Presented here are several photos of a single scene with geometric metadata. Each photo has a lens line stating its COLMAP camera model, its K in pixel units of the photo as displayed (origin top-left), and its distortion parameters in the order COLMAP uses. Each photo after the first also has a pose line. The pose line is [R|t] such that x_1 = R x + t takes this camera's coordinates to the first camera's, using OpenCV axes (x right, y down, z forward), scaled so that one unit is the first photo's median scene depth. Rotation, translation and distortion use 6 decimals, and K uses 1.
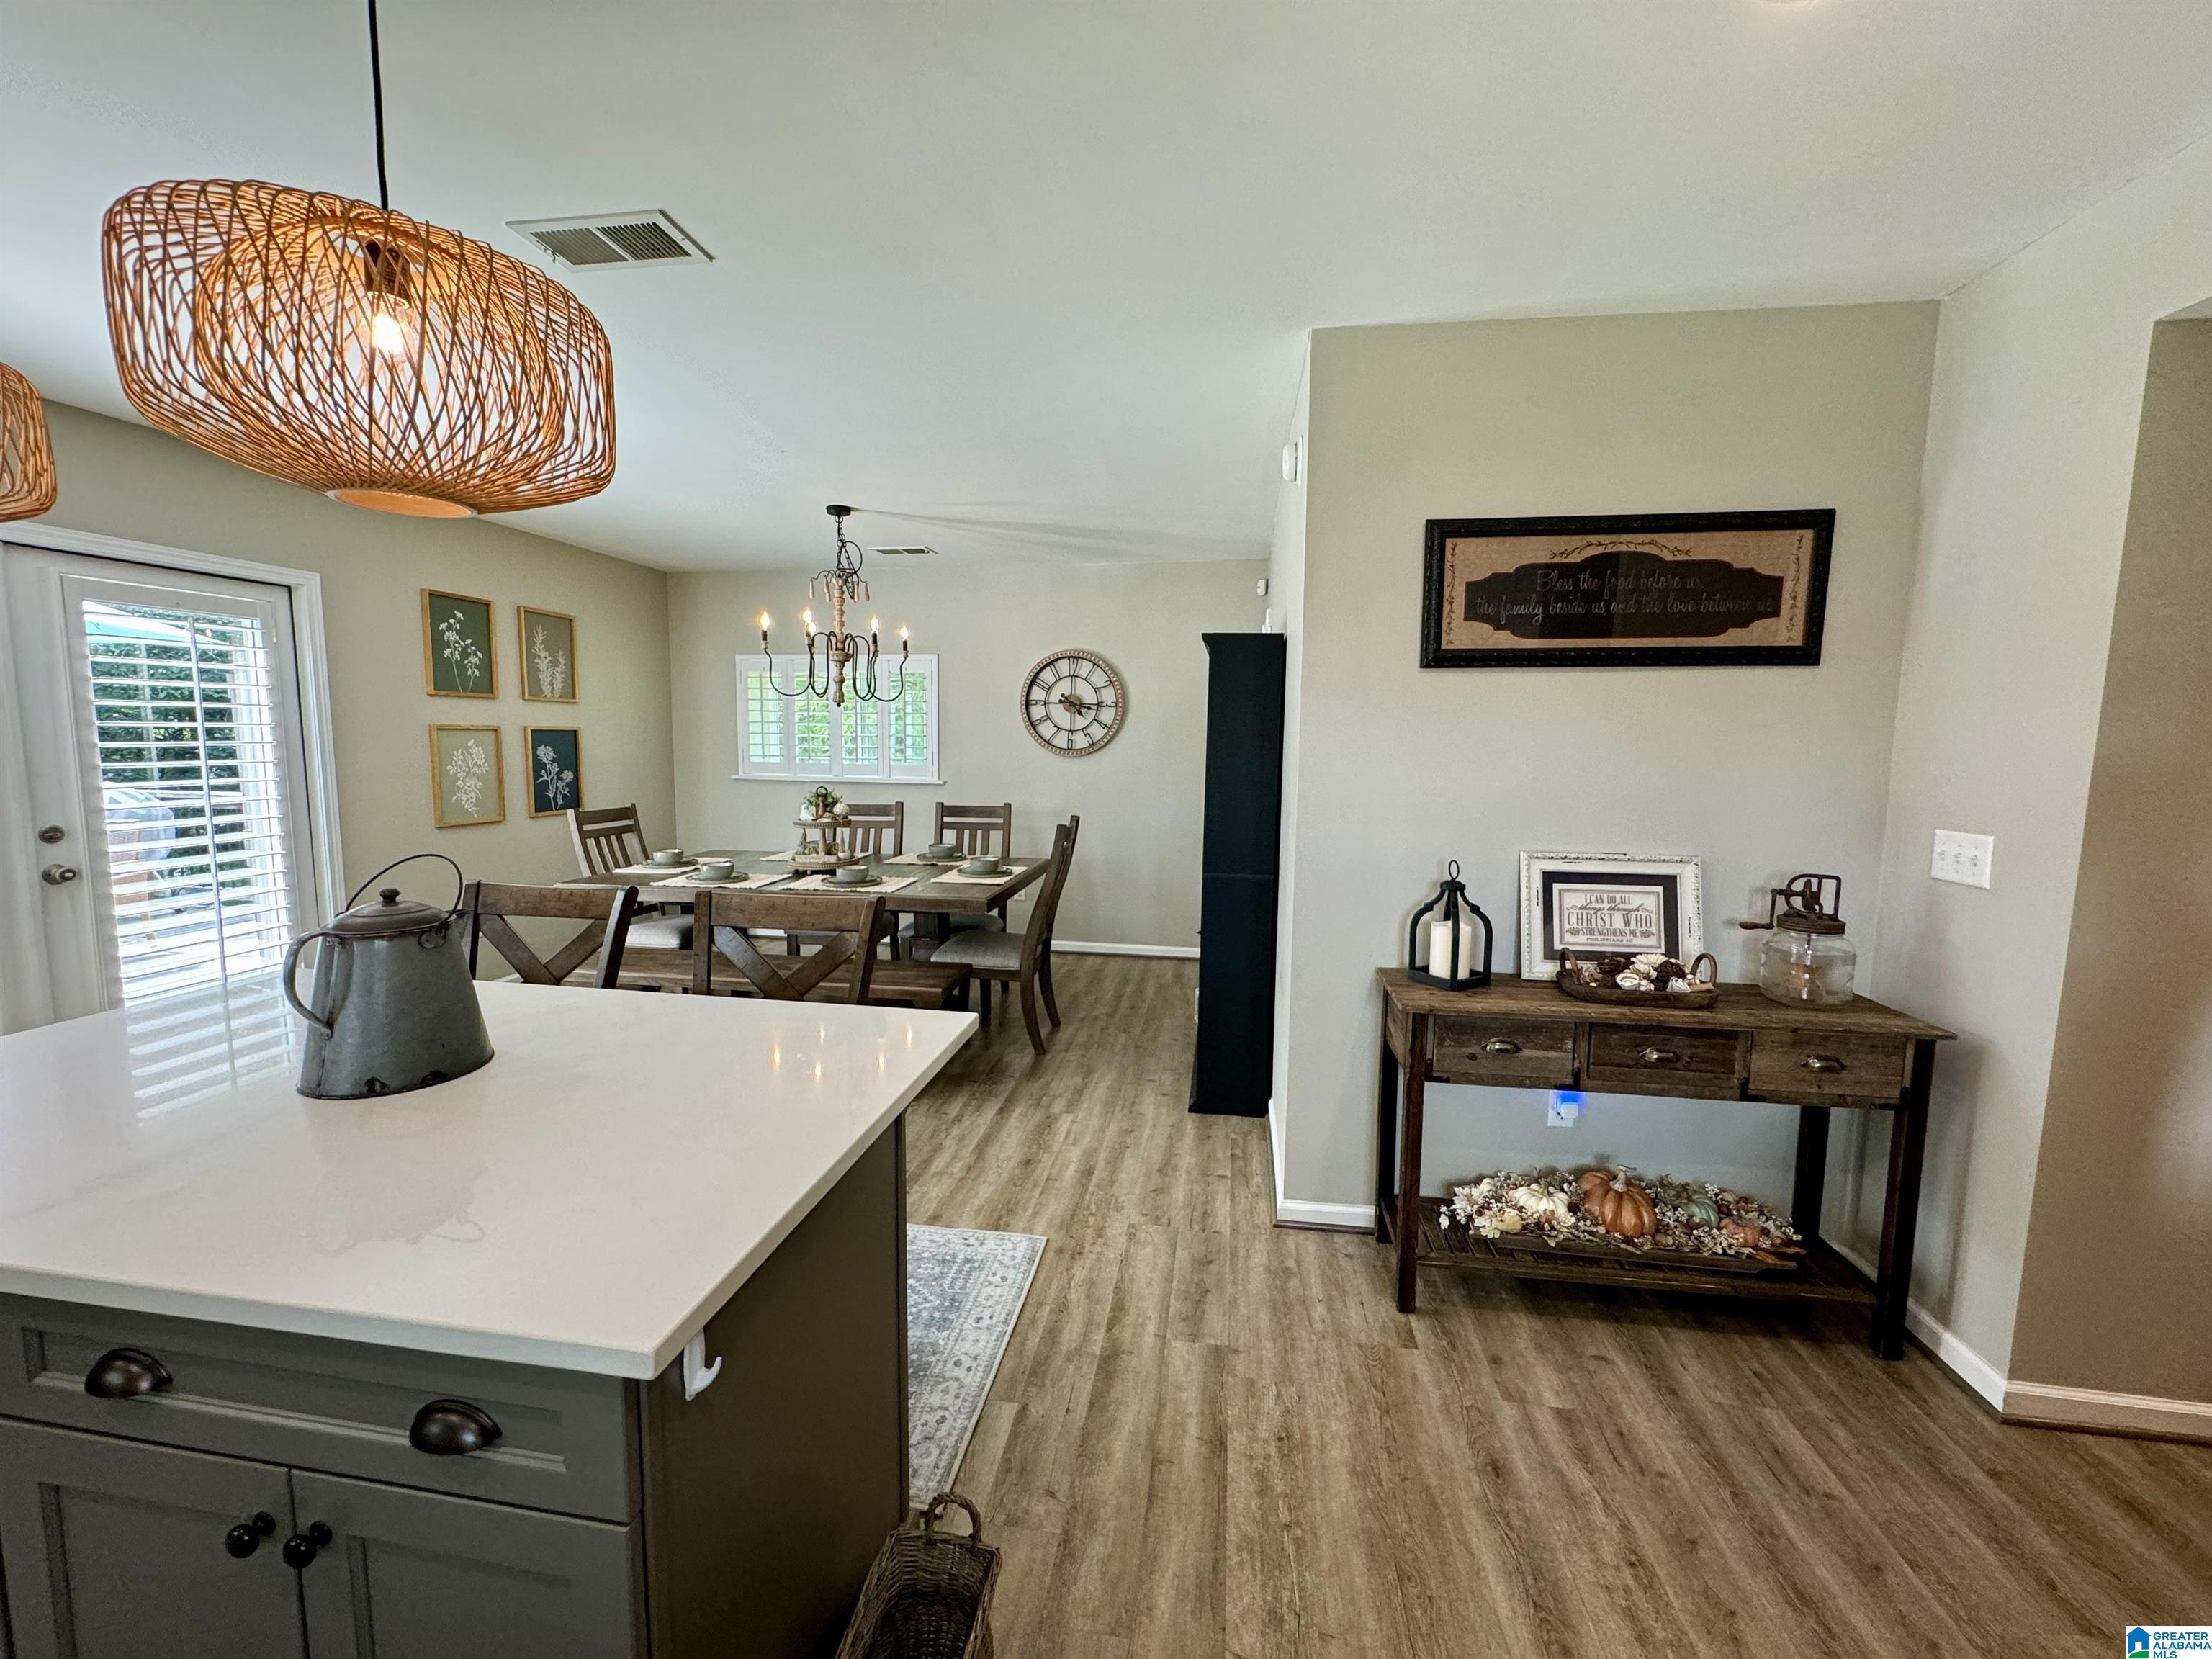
lens RADIAL K [[885.5, 0, 1106.0], [0, 885.5, 829.5], [0, 0, 1]] dist [-0.000081, 0.000030]
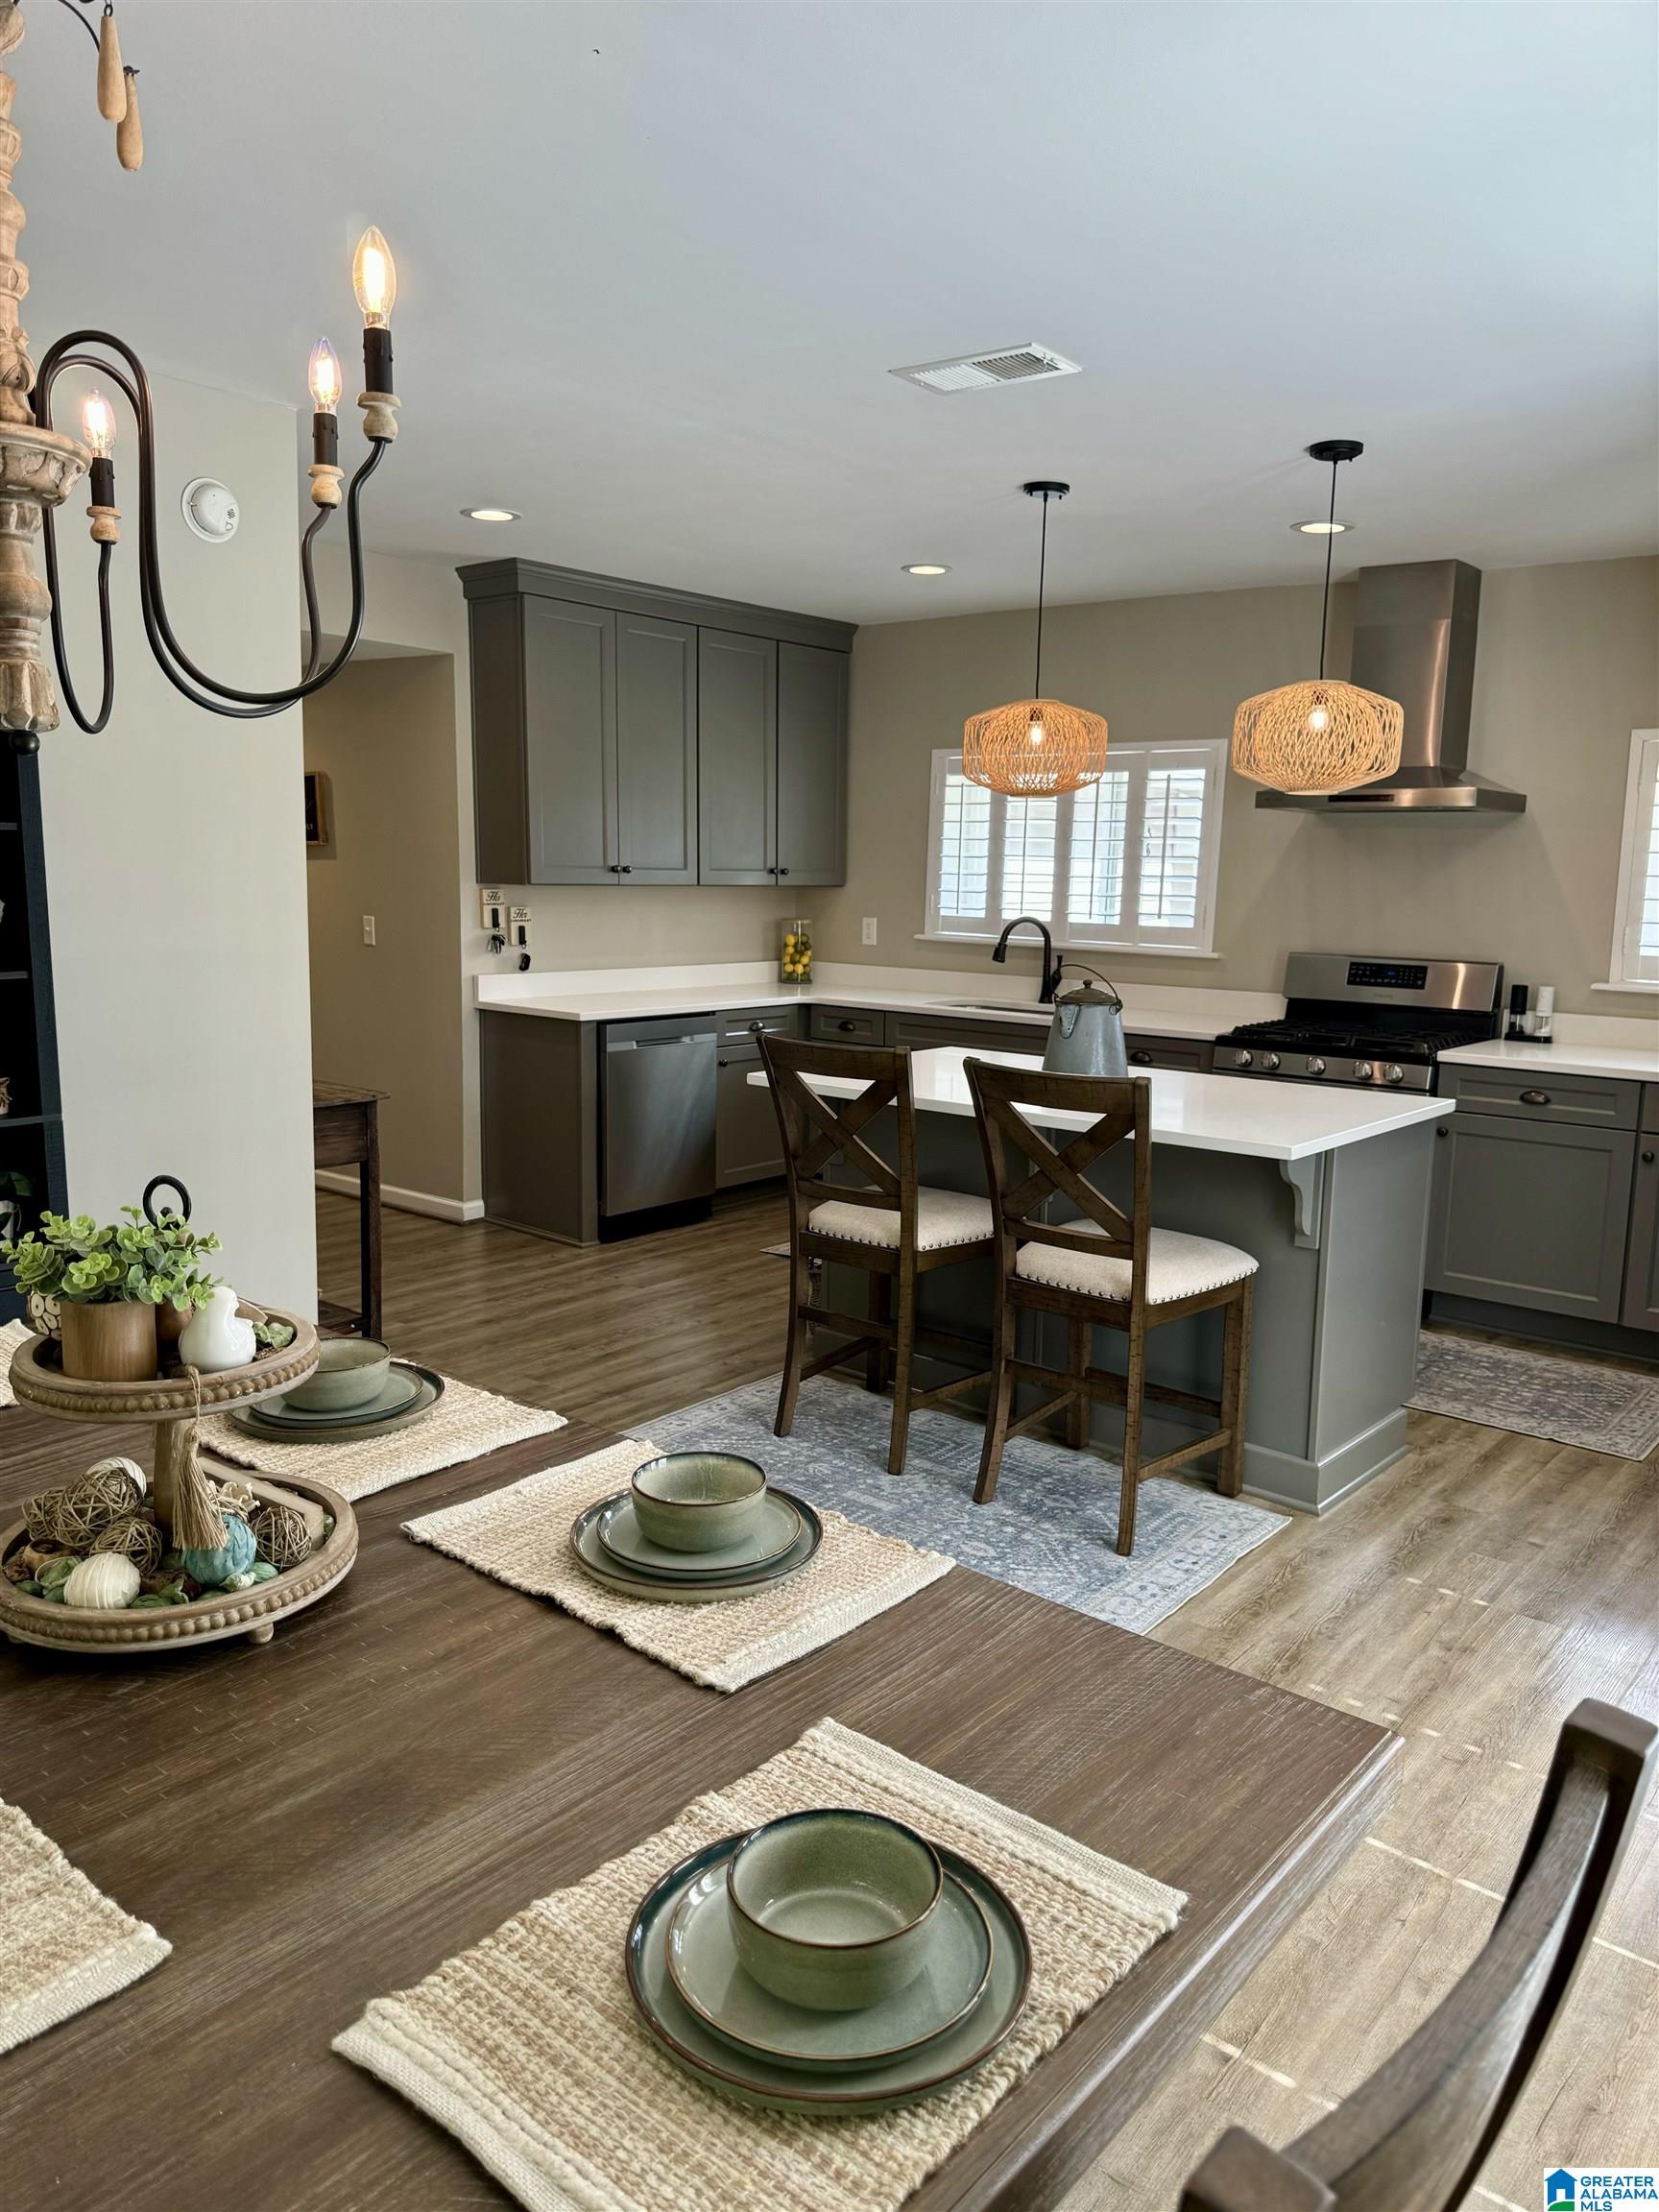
lens RADIAL K [[1555.9, 0, 829.7], [0, 1555.9, 1113.7], [0, 0, 1]] dist [0.164728, -0.354465]
pose [[-0.852132, -0.108201, 0.512019, -1.398929], [0.028308, 0.967430, 0.251551, -0.319607], [-0.522561, 0.228848, -0.821315, 2.713701]]
